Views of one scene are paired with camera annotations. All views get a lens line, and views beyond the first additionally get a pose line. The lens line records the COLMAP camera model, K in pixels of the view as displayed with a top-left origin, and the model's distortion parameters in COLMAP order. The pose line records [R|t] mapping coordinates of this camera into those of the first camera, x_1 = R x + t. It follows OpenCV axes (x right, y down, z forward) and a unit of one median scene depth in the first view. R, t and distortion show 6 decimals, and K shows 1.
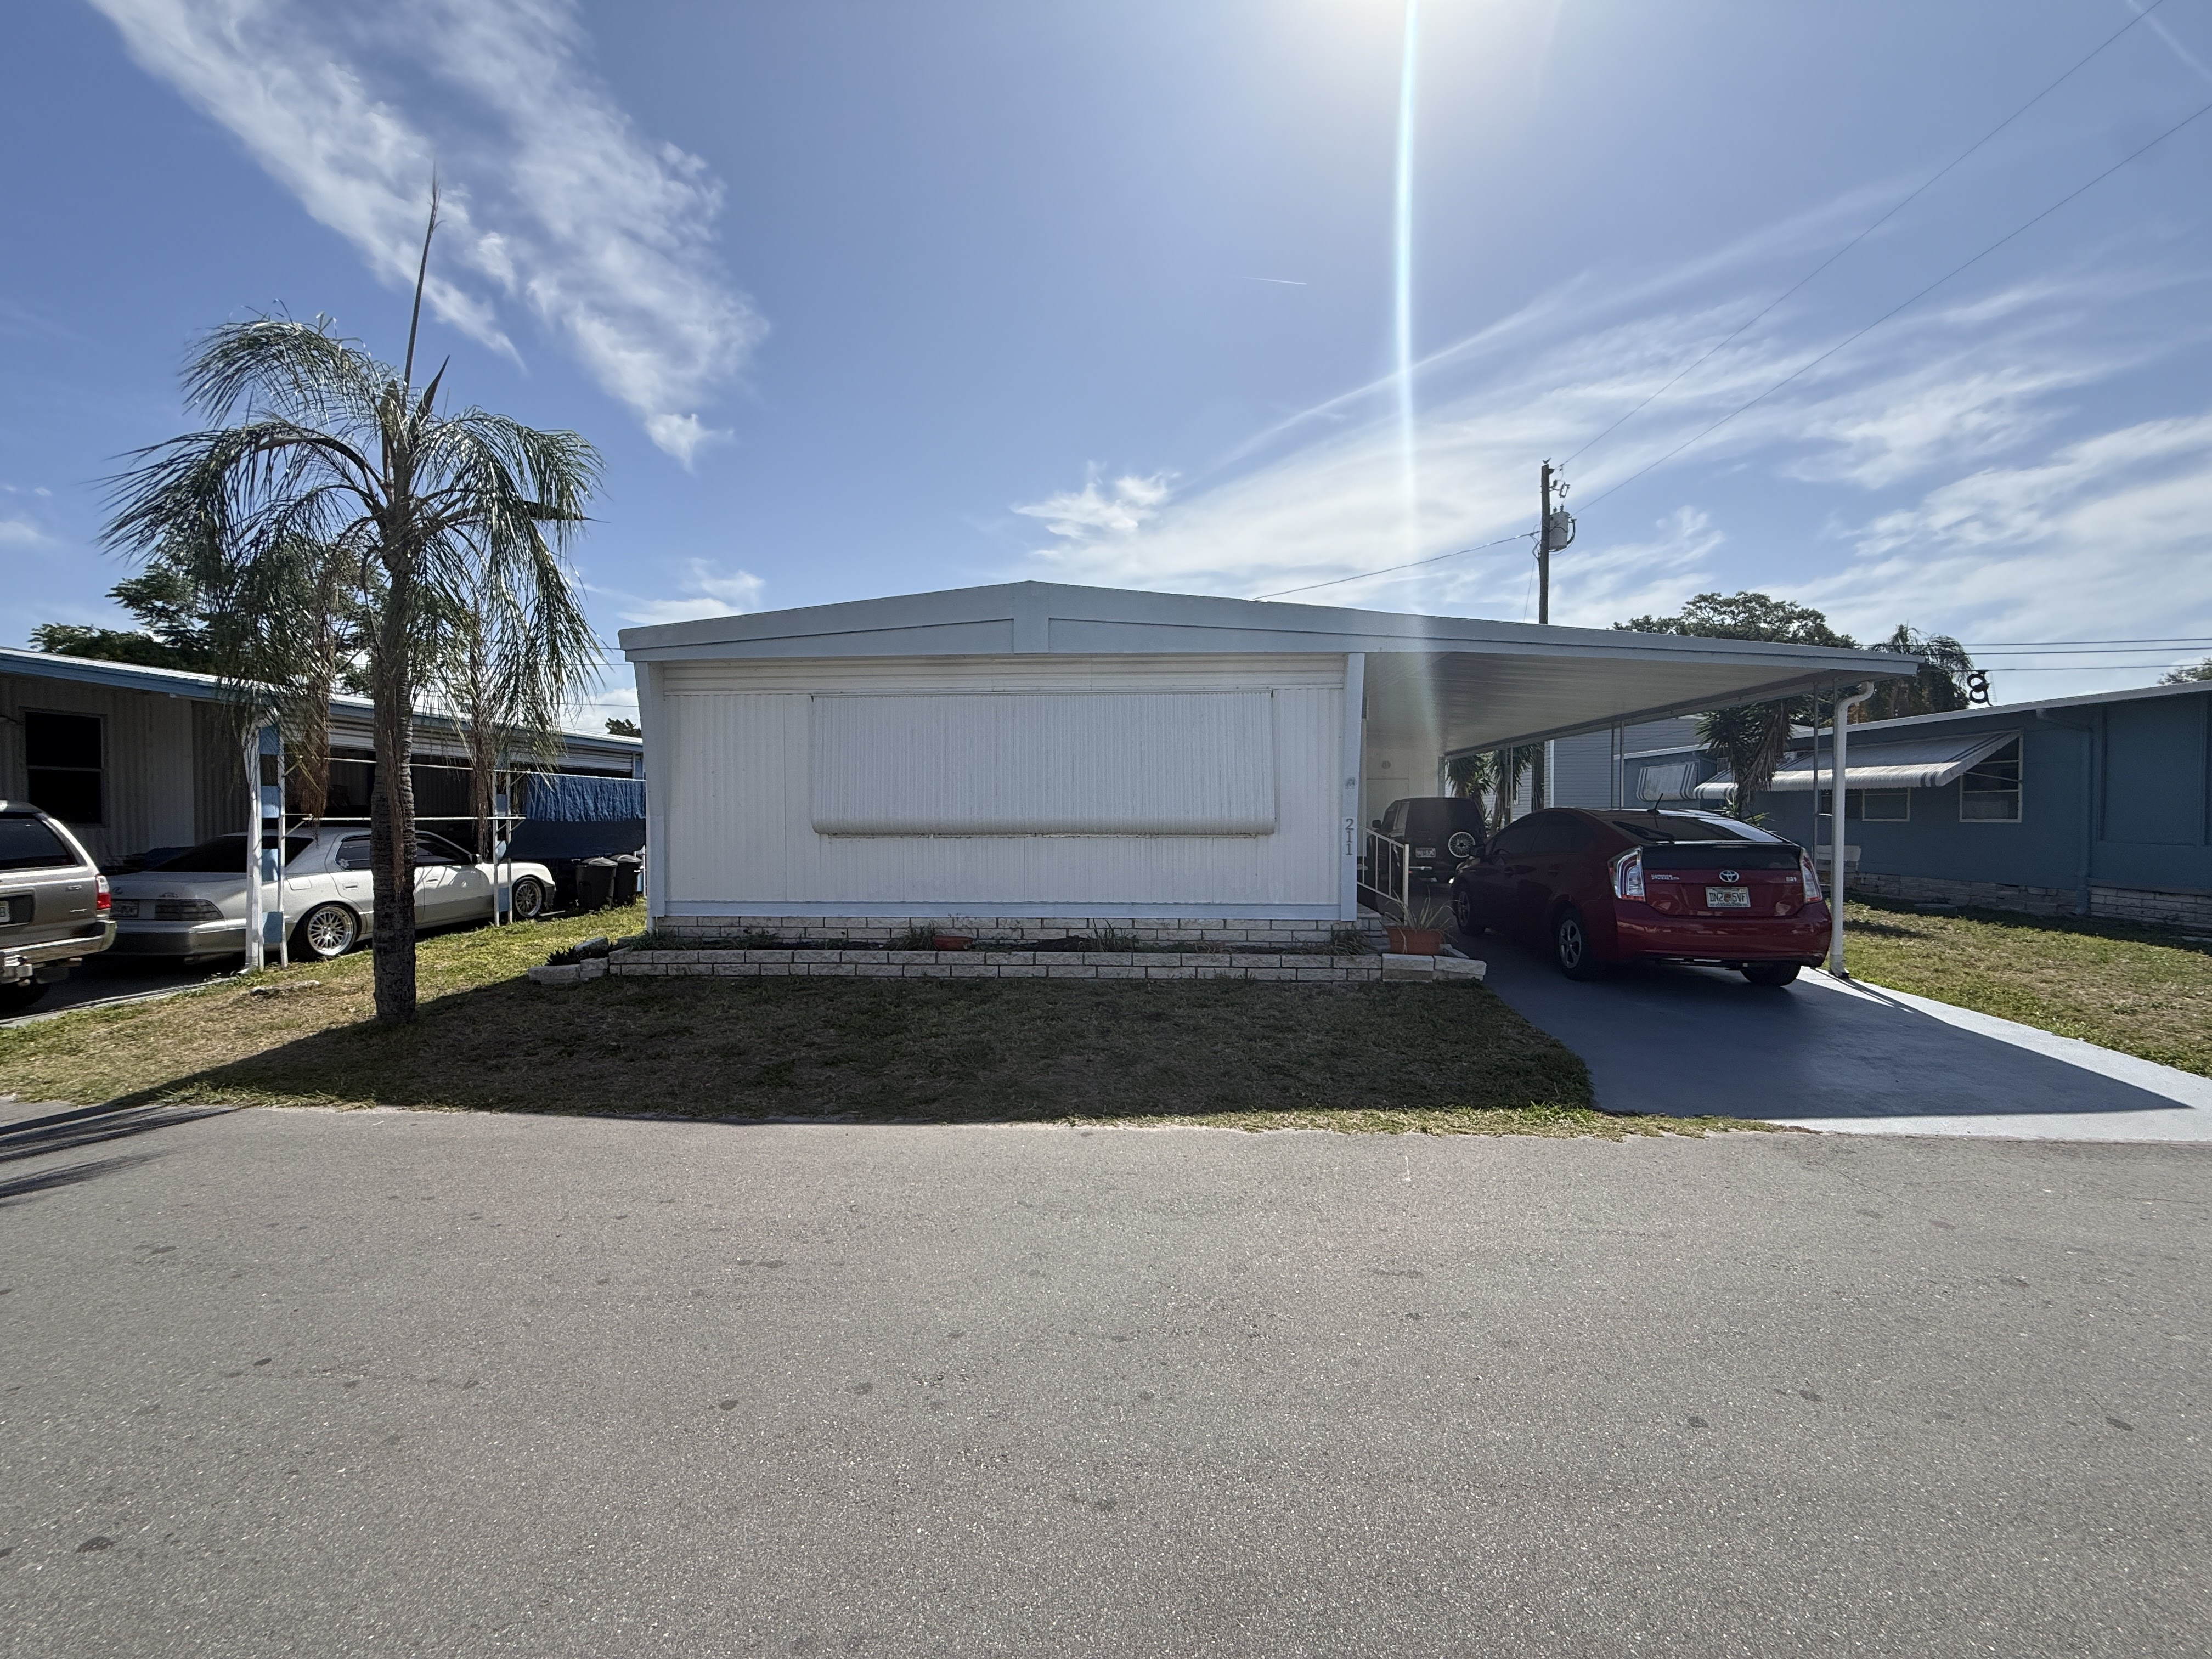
lens RADIAL K [[884.4, 0, 1120.2], [0, 884.4, 828.5], [0, 0, 1]] dist [0.000599, 0.000022]
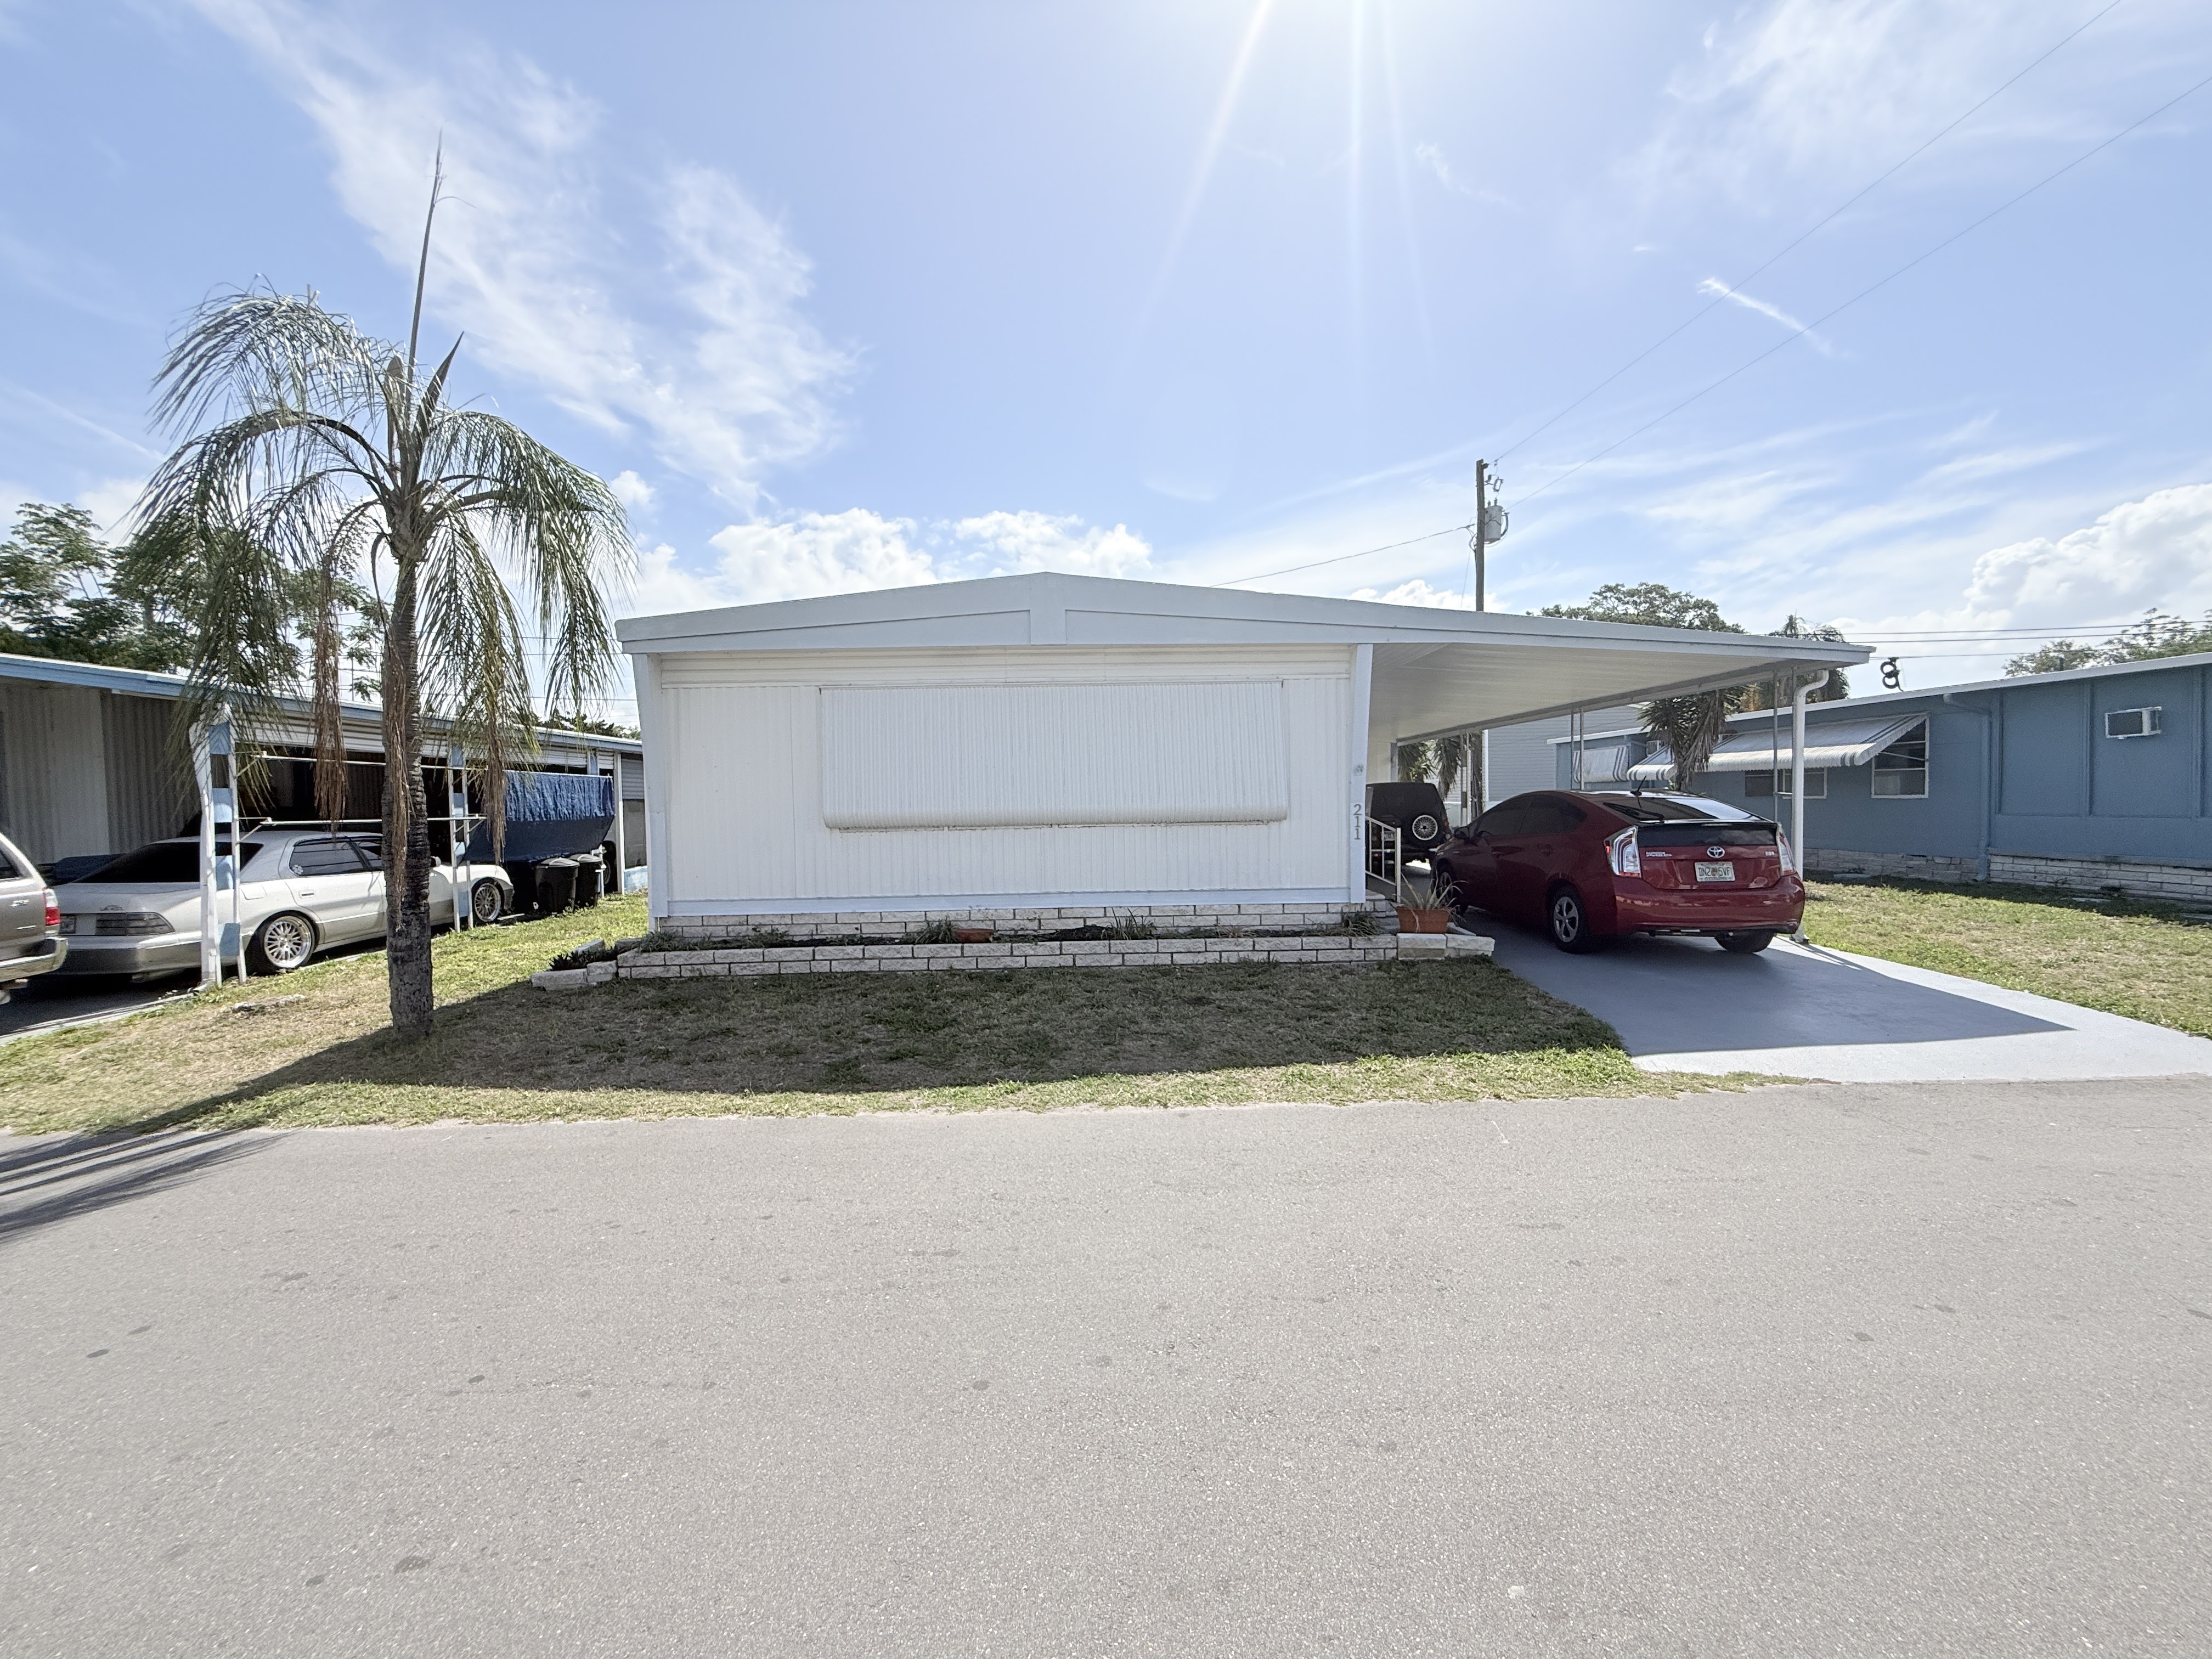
lens RADIAL K [[884.4, 0, 1119.8], [0, 884.4, 829.8], [0, 0, 1]] dist [0.000599, 0.000022]
pose [[0.996190, -0.018873, 0.085146, -0.110502], [0.017618, 0.999725, 0.015468, -0.002399], [-0.085415, -0.013909, 0.996248, -0.009263]]
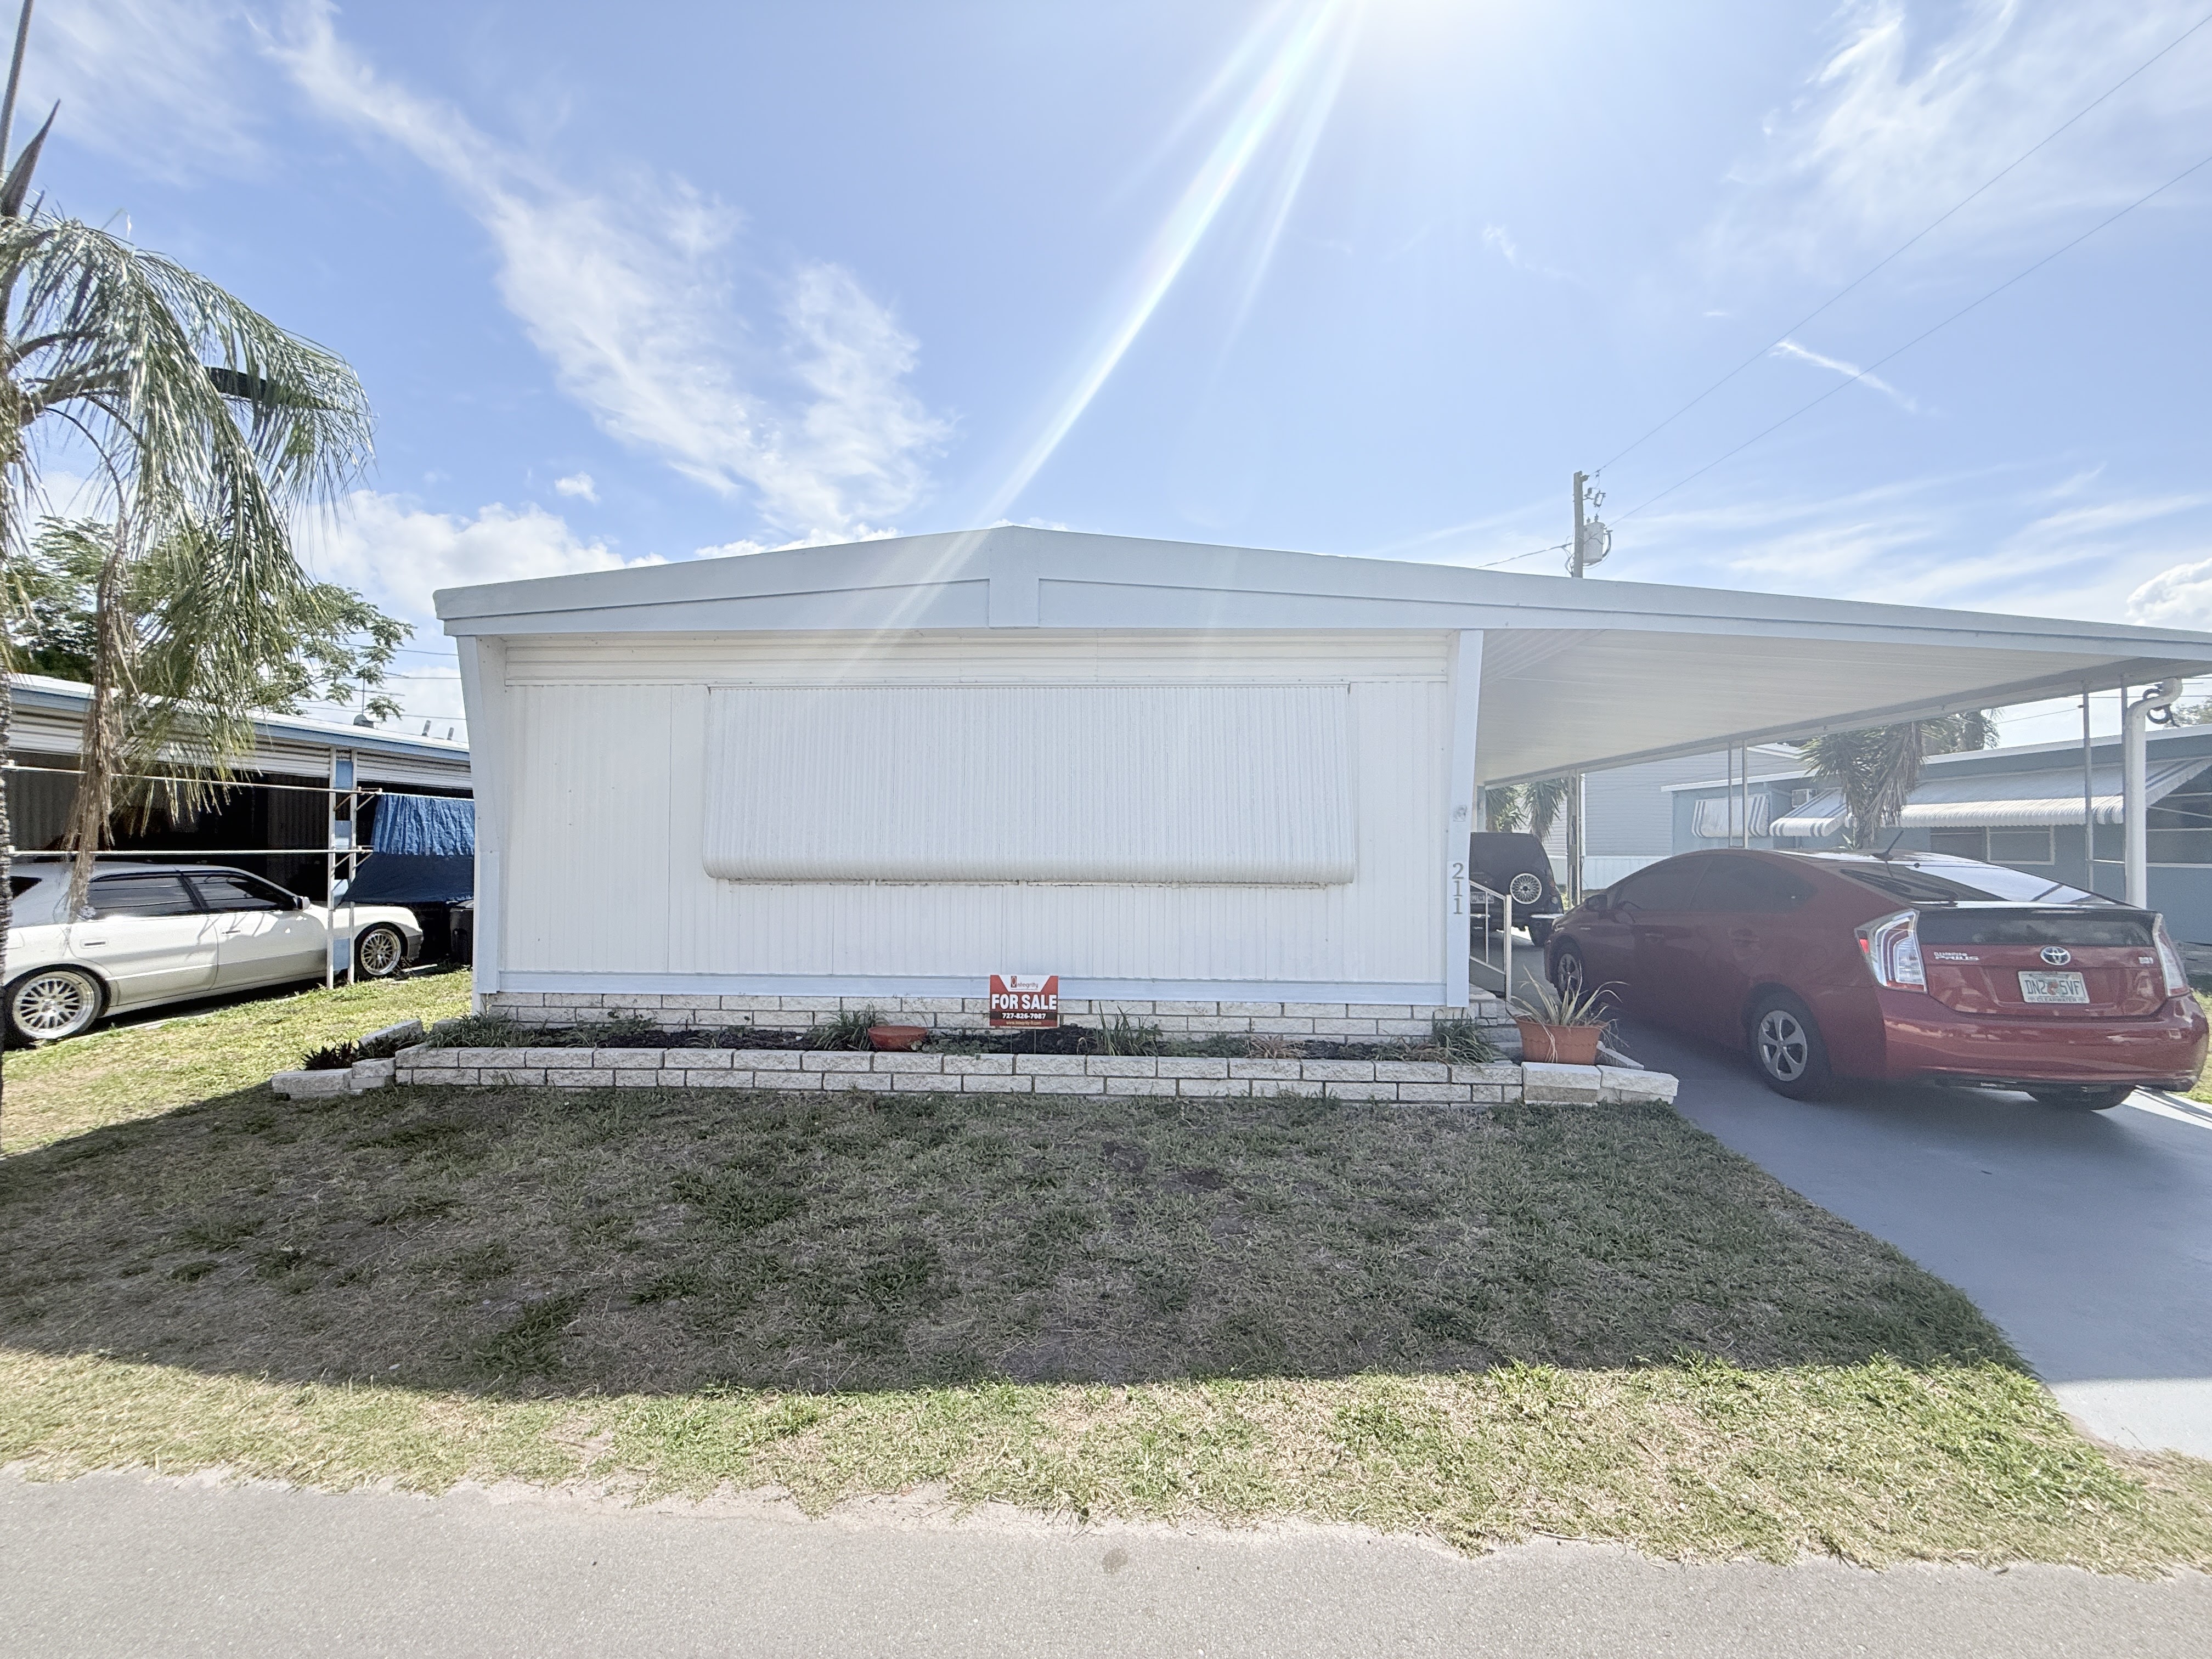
lens RADIAL K [[884.4, 0, 1119.3], [0, 884.4, 827.8], [0, 0, 1]] dist [0.000599, 0.000022]
pose [[0.999869, 0.007052, 0.014559, -0.025869], [-0.006528, 0.999342, -0.035681, -0.012688], [-0.014801, 0.035581, 0.999257, 0.297776]]
